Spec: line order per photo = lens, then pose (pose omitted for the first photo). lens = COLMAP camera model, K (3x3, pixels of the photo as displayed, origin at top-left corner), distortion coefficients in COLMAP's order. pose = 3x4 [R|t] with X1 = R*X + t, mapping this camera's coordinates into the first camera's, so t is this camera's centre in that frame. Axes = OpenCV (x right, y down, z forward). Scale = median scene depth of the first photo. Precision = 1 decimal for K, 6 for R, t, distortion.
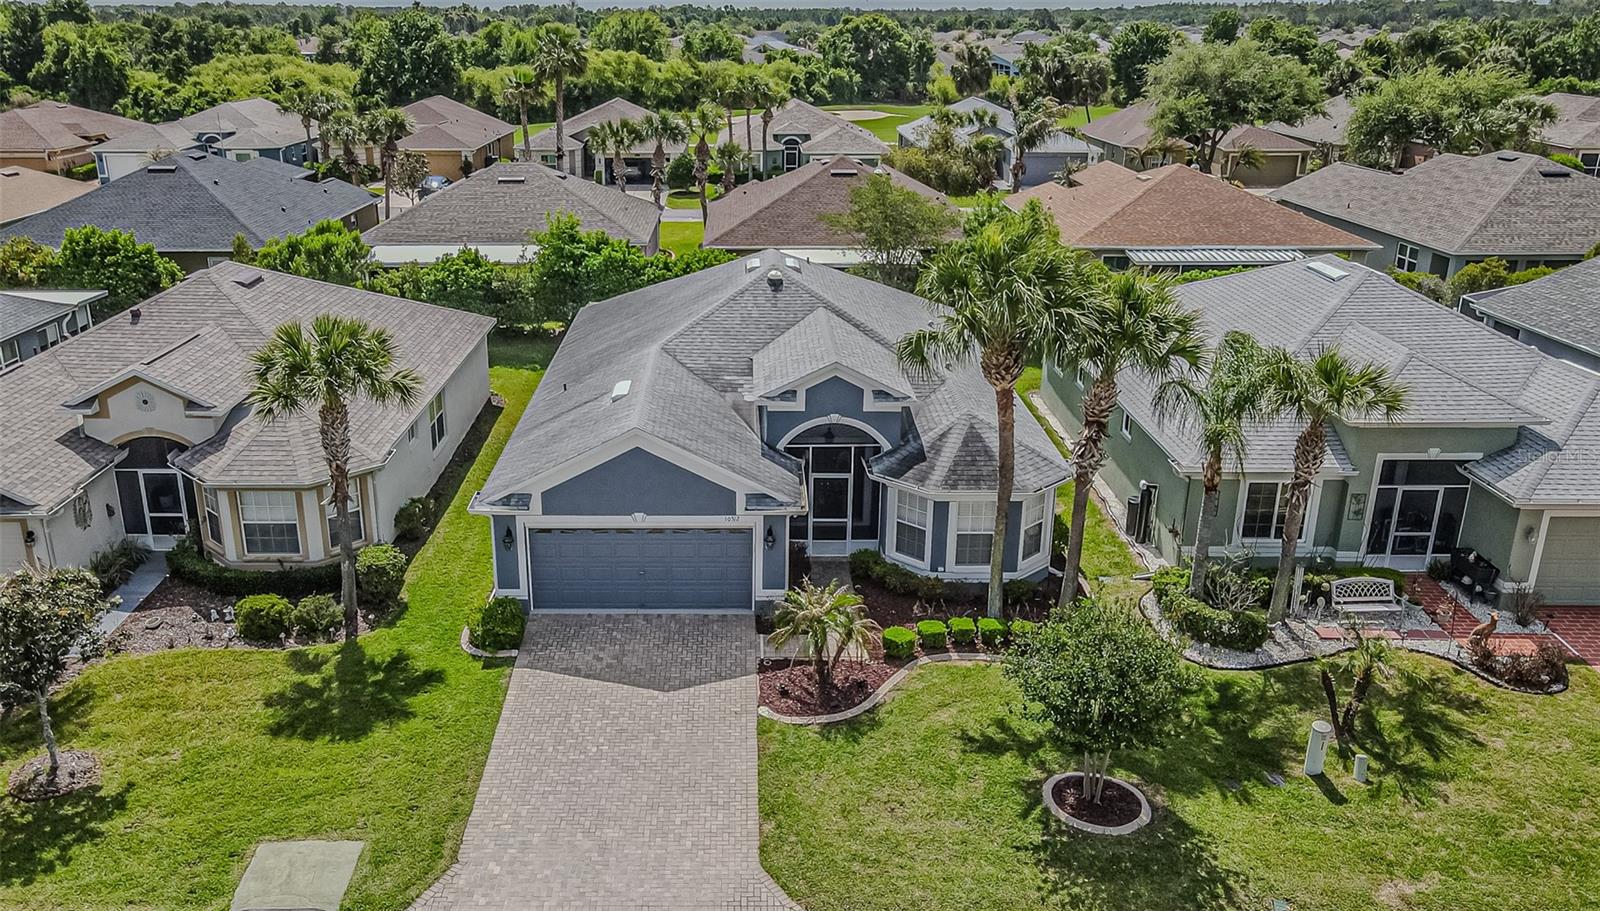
lens RADIAL K [[1244.7, 0, 722.7], [0, 1244.7, 460.8], [0, 0, 1]] dist [0.008799, 0.007767]
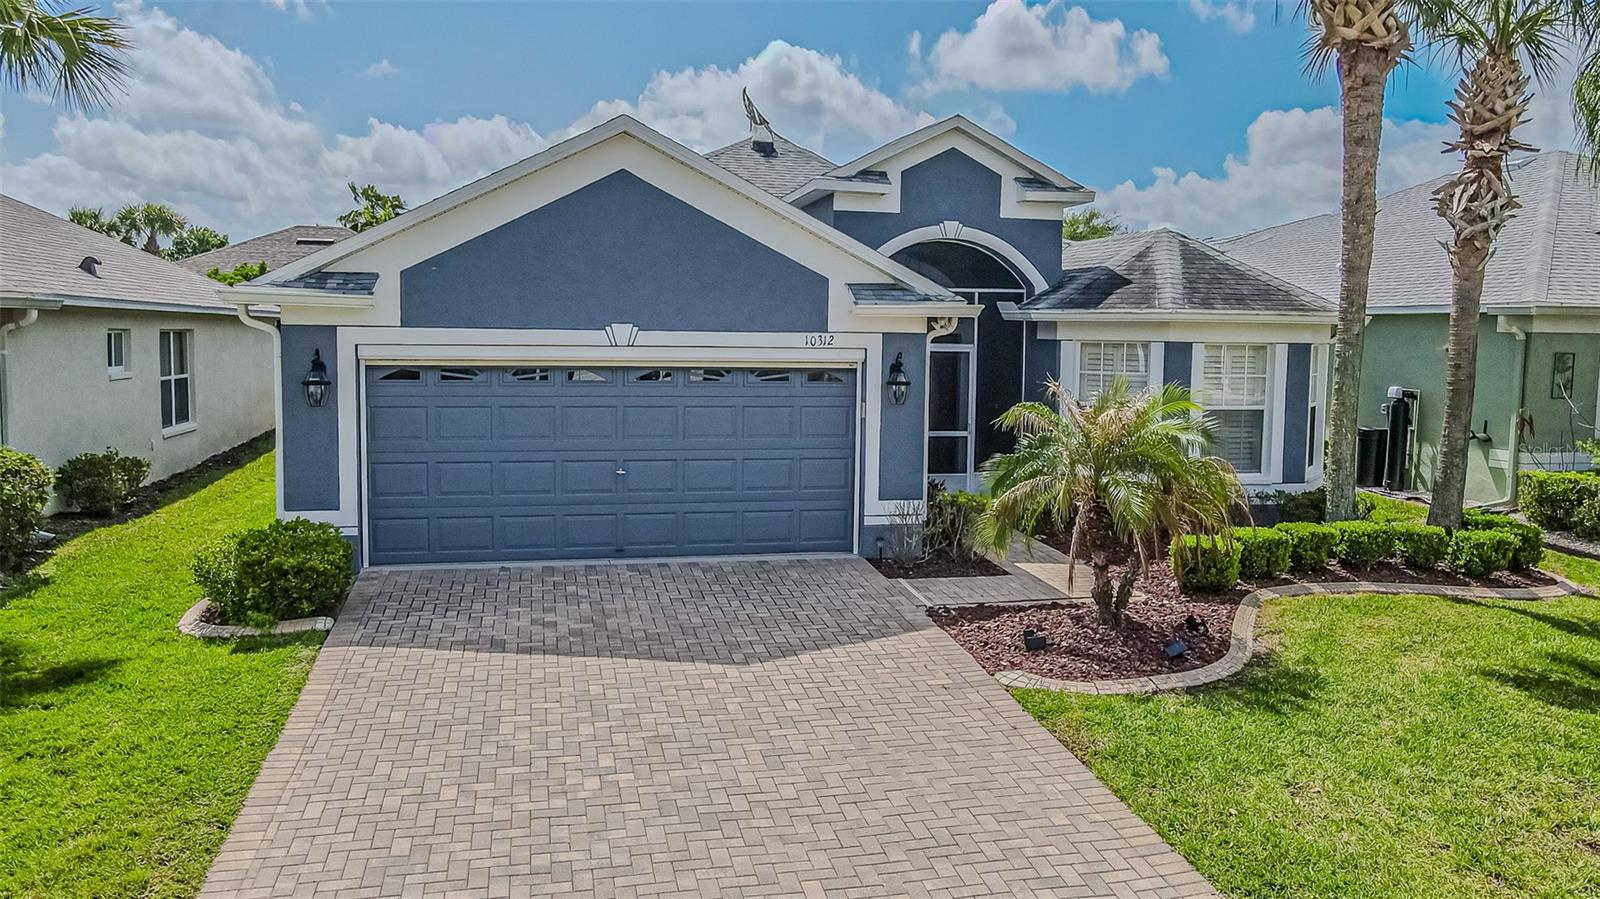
lens RADIAL K [[1200.0, 0, 807.8], [0, 1200.0, 428.0], [0, 0, 1]] dist [-0.008510, 0.045651]
pose [[0.972511, -0.002217, 0.232848, -0.101462], [0.060012, 0.968562, -0.241425, 0.185555], [-0.224993, 0.248763, 0.942070, 0.564871]]
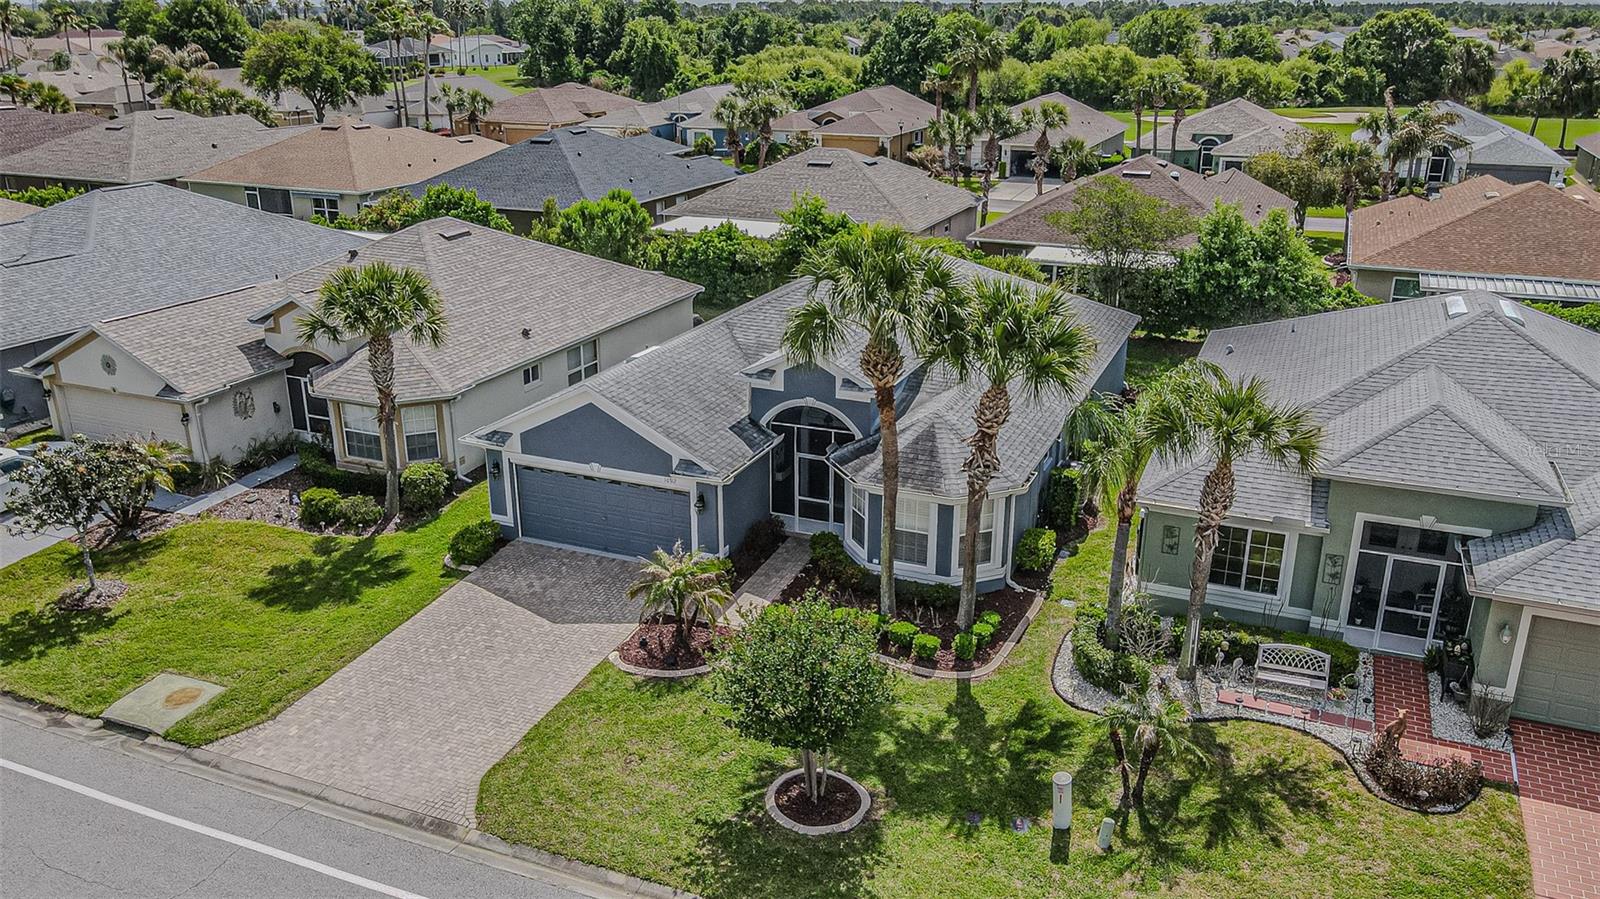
lens RADIAL K [[1196.5, 0, 800.0], [0, 1196.5, 449.5], [0, 0, 1]] dist [-0.005532, 0.039572]
pose [[0.927201, 0.132058, -0.350512, 0.458414], [-0.129255, 0.991111, 0.031493, -0.026111], [0.351556, 0.016105, 0.936028, 0.072980]]
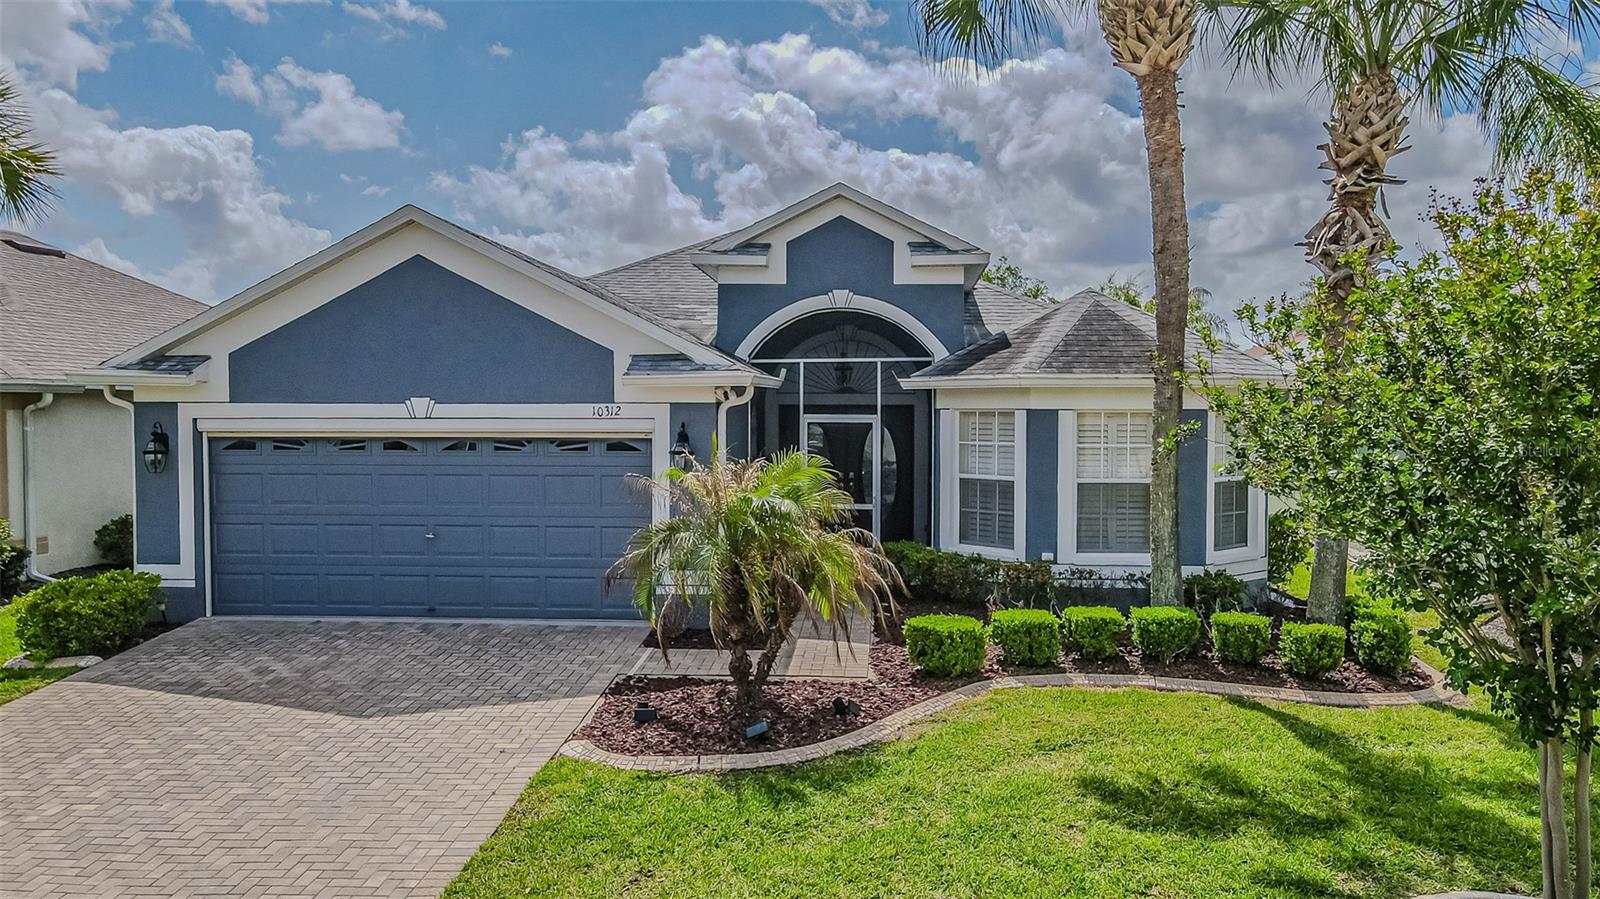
lens RADIAL K [[1196.5, 0, 800.0], [0, 1196.5, 449.5], [0, 0, 1]] dist [-0.005532, 0.039572]
pose [[0.998482, 0.007131, -0.054607, 0.106426], [-0.022811, 0.956069, -0.292253, 0.192121], [0.050124, 0.293055, 0.954781, 0.548862]]
